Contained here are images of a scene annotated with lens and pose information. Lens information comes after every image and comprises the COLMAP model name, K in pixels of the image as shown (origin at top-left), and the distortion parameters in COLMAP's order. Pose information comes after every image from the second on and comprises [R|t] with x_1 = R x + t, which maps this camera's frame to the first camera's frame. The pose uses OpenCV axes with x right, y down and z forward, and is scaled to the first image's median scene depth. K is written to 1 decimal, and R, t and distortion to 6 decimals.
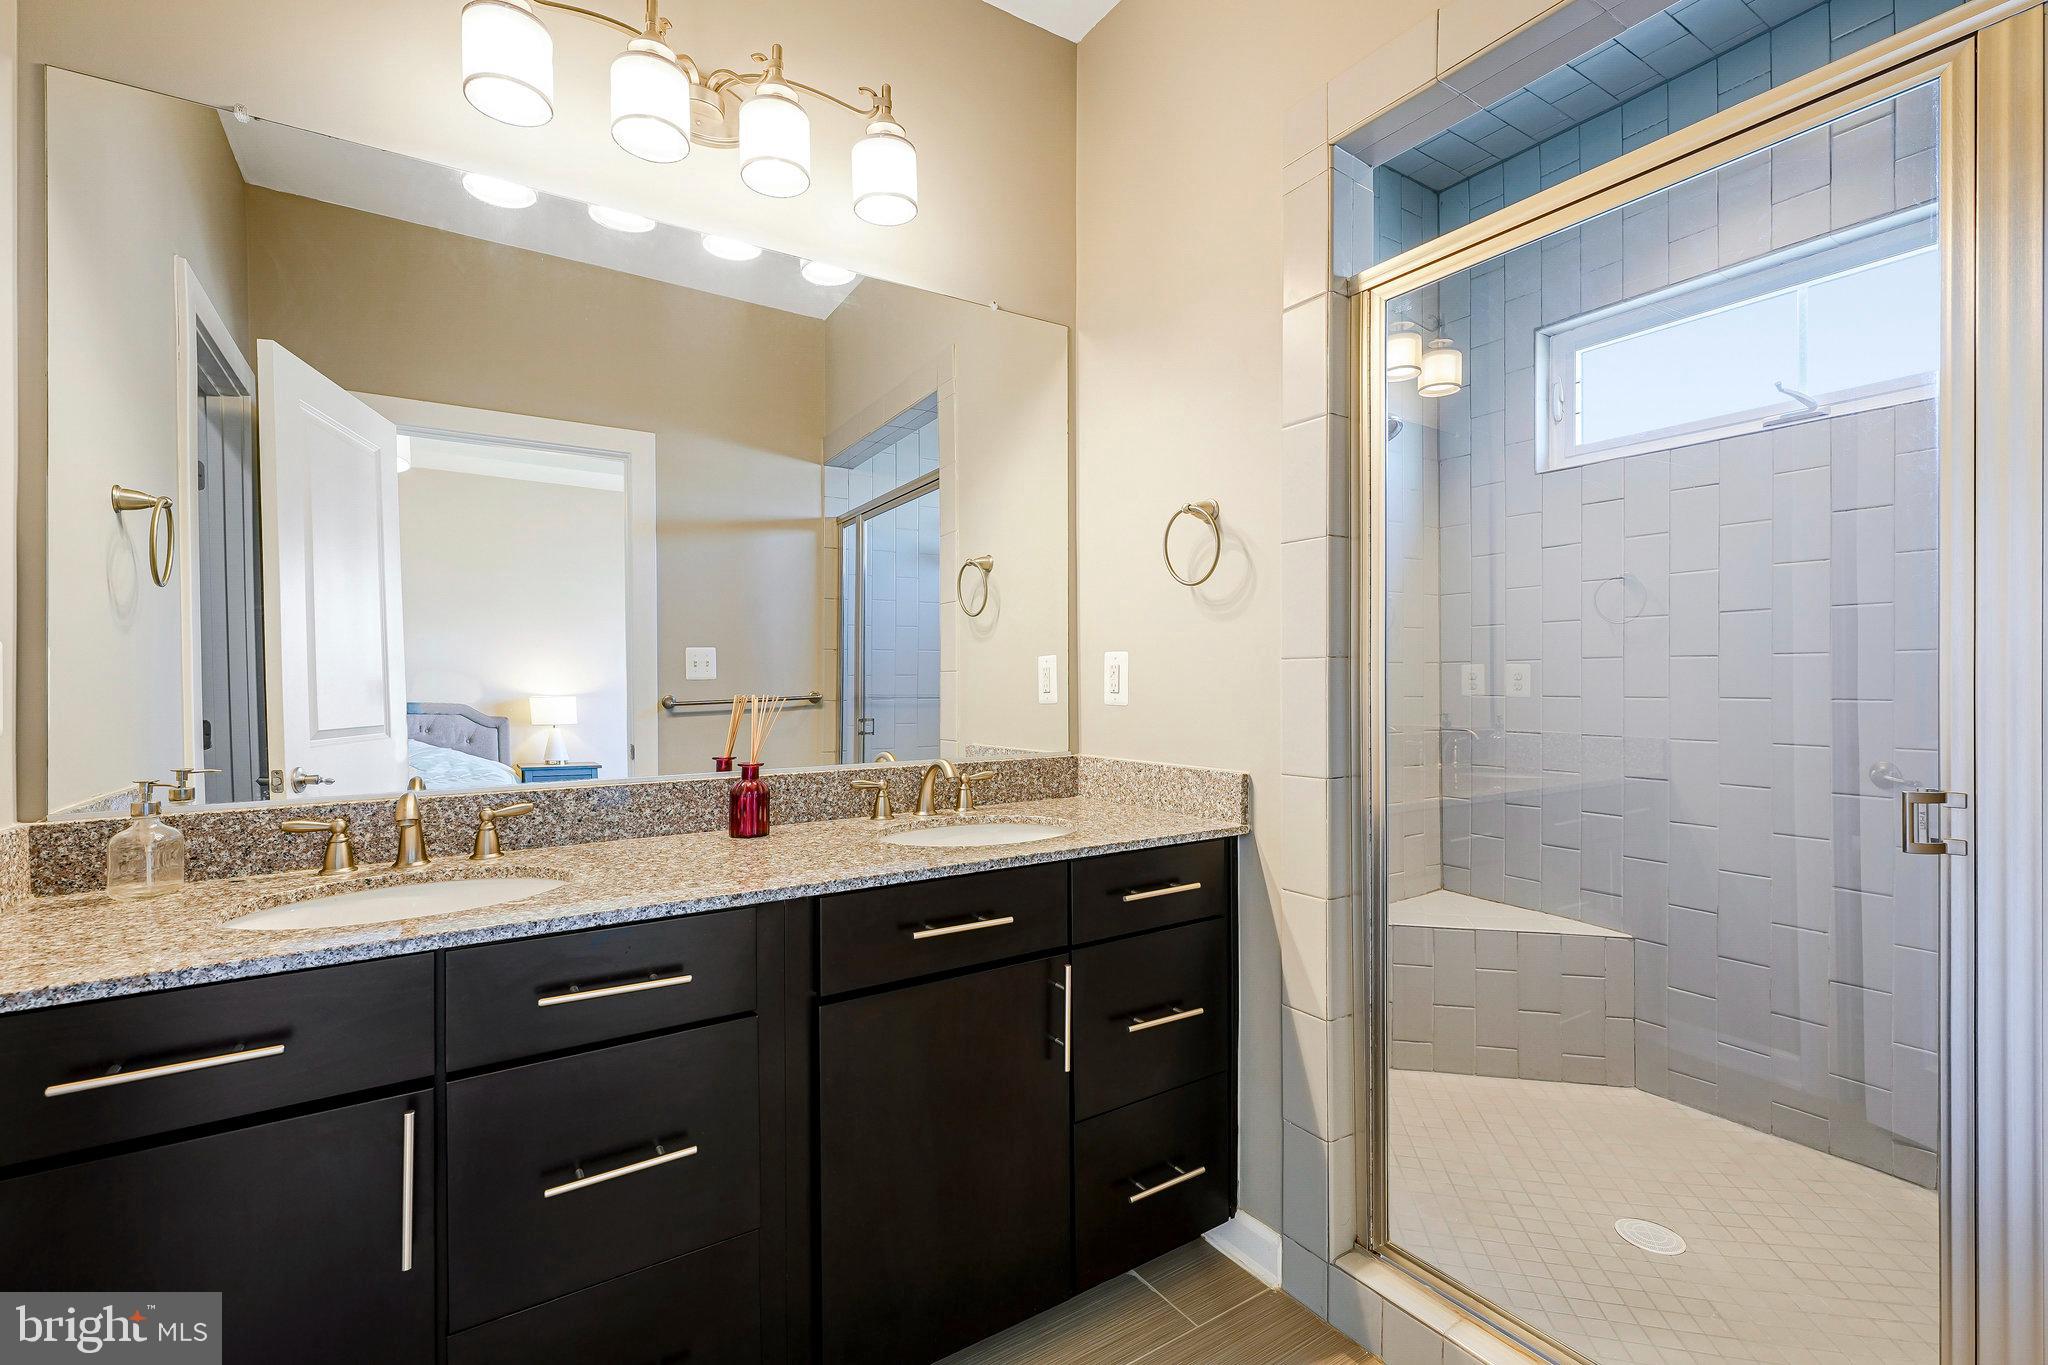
lens RADIAL K [[897.6, 0, 1021.0], [0, 897.6, 681.2], [0, 0, 1]] dist [-0.001100, 0.001256]
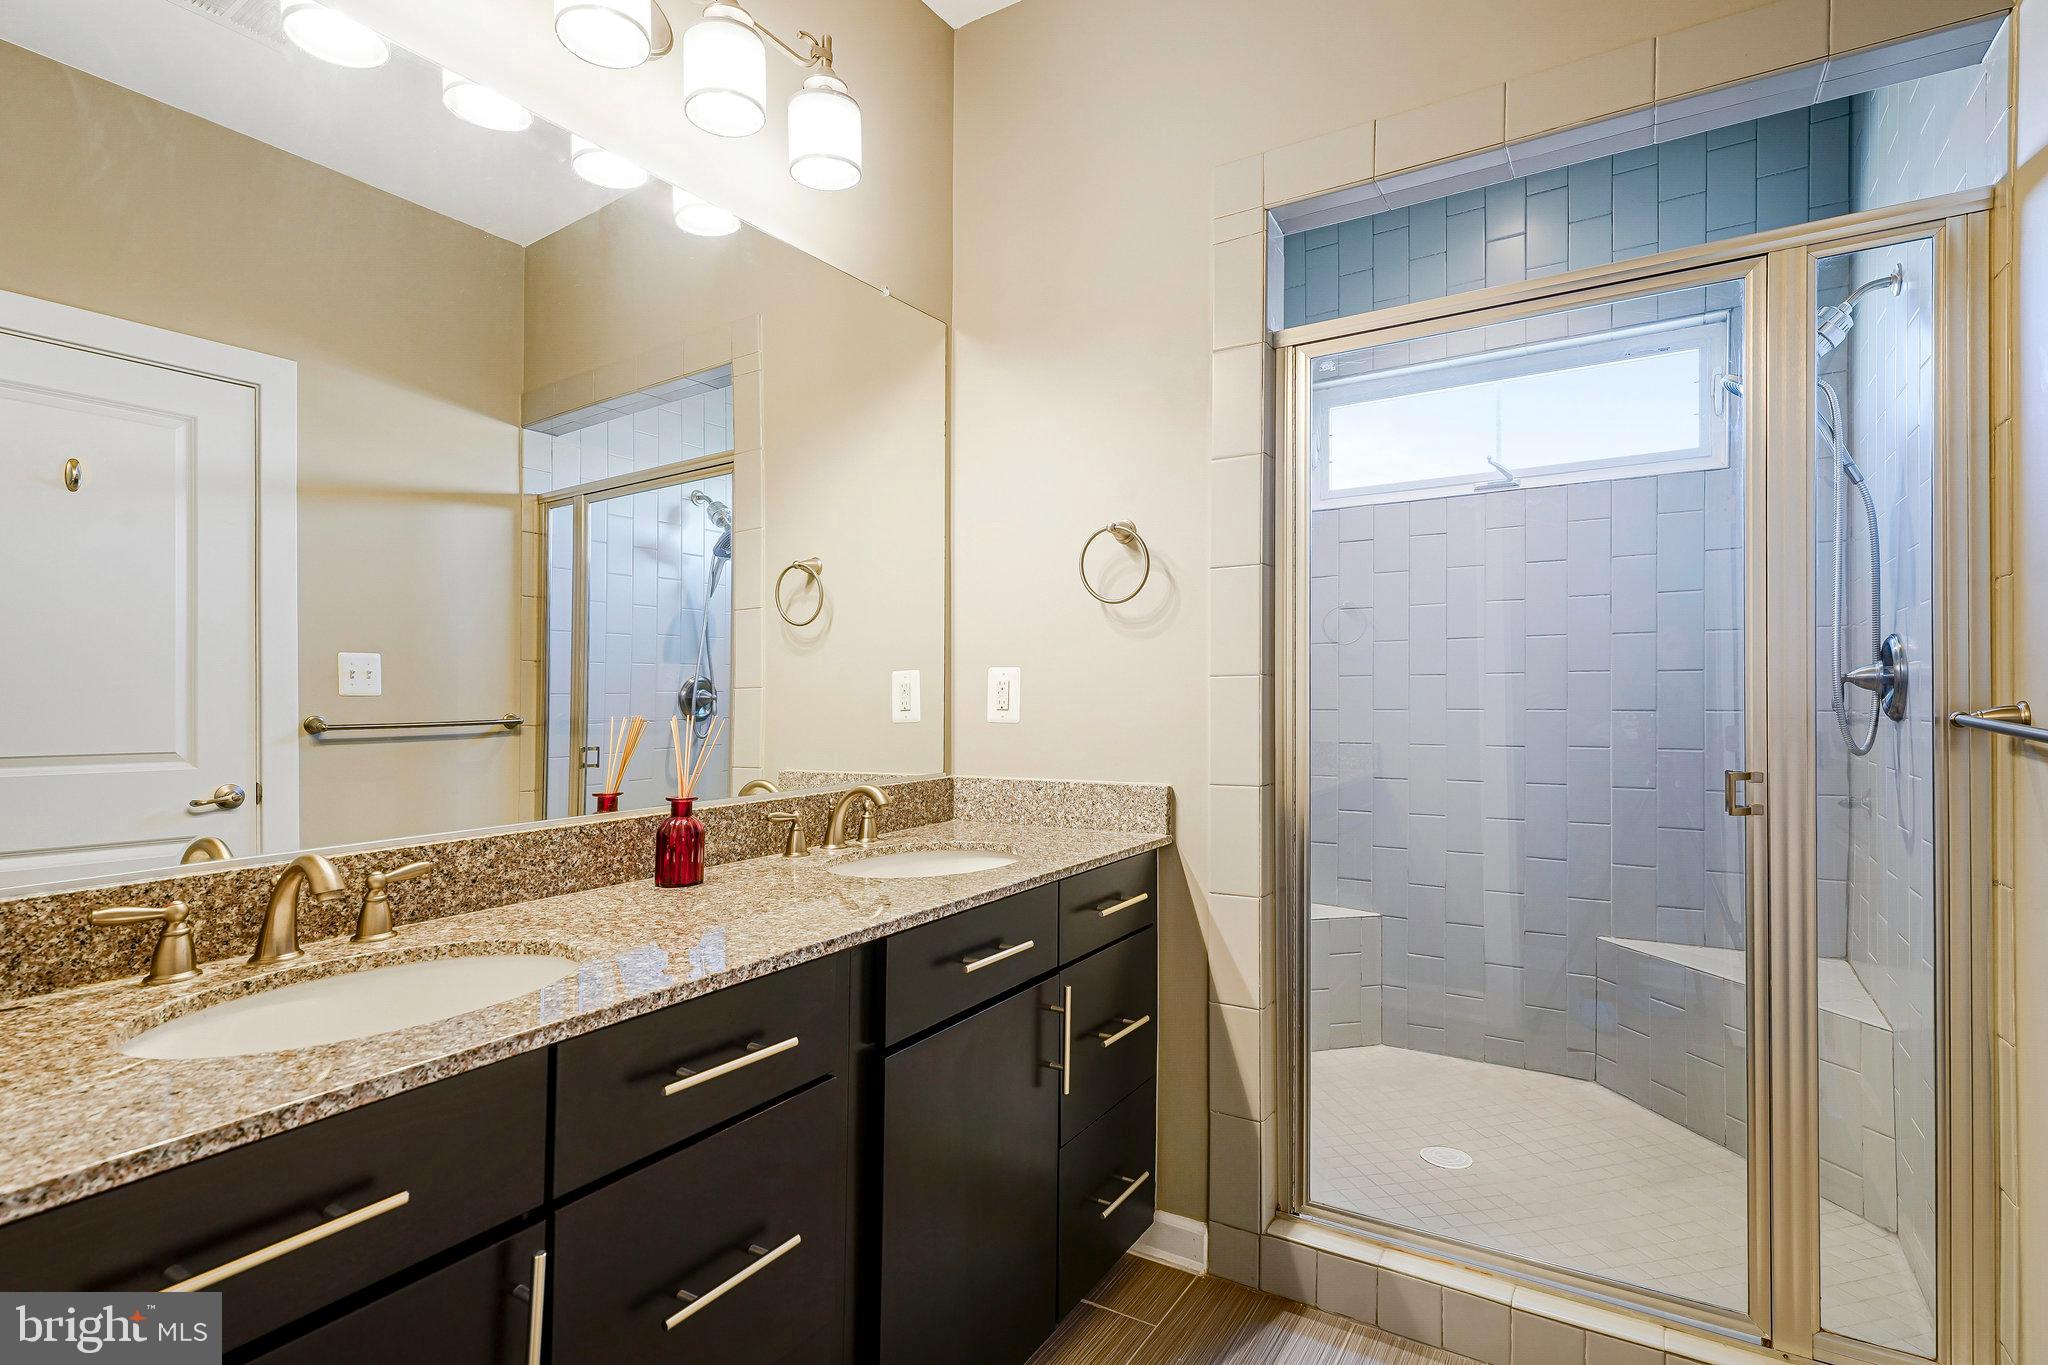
lens RADIAL K [[1002.5, 0, 1027.4], [0, 1002.5, 686.6], [0, 0, 1]] dist [0.003092, -0.000573]
pose [[0.905529, 0.000771, 0.424284, -0.398846], [0.003935, 0.999940, -0.010215, -0.001136], [-0.424266, 0.010920, 0.905472, 0.014395]]
